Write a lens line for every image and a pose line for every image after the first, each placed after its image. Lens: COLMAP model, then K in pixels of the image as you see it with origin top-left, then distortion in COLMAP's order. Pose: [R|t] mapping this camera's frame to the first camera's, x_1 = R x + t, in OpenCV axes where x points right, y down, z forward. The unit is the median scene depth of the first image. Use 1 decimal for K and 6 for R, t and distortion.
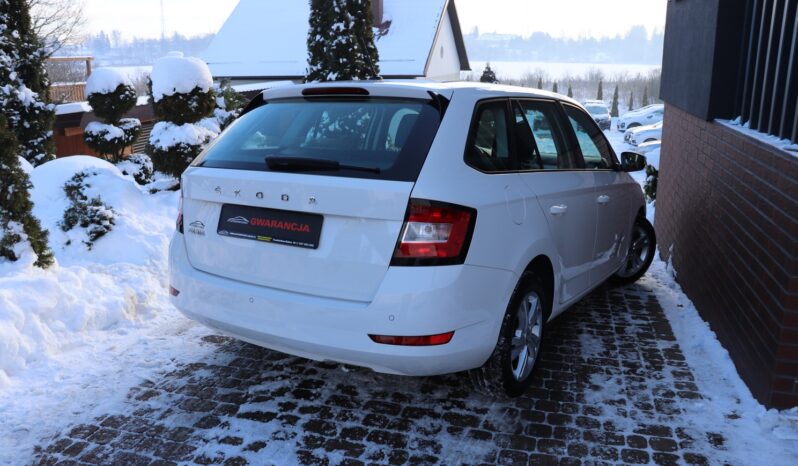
lens RADIAL K [[661.7, 0, 388.7], [0, 661.7, 234.5], [0, 0, 1]] dist [-0.175820, 0.153295]
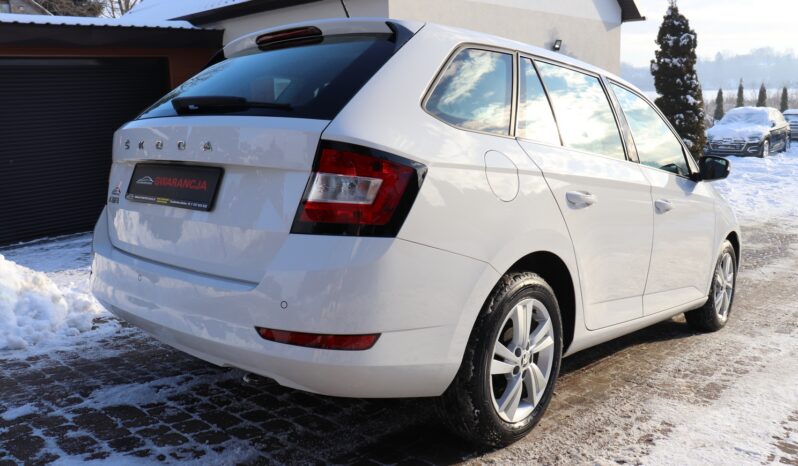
lens RADIAL K [[661.7, 0, 388.7], [0, 661.7, 234.5], [0, 0, 1]] dist [-0.175820, 0.153295]
pose [[0.983652, 0.047522, -0.173695, 0.220464], [-0.062404, 0.994739, -0.081242, 0.095556], [0.168920, 0.090753, 0.981443, 0.298088]]
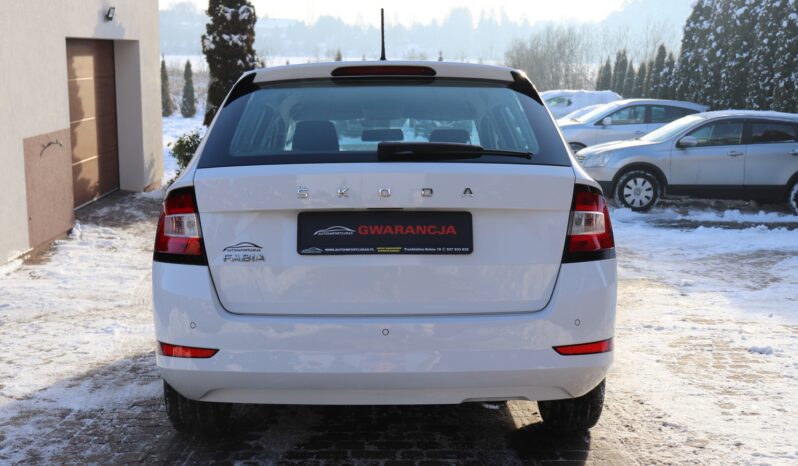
lens RADIAL K [[900.8, 0, 397.4], [0, 900.8, 250.8], [0, 0, 1]] dist [0.002627, 0.000901]
pose [[0.843153, -0.061370, 0.534160, -0.762026], [0.113932, 0.991297, -0.065947, 0.079875], [-0.525464, 0.116461, 0.842807, 0.120382]]
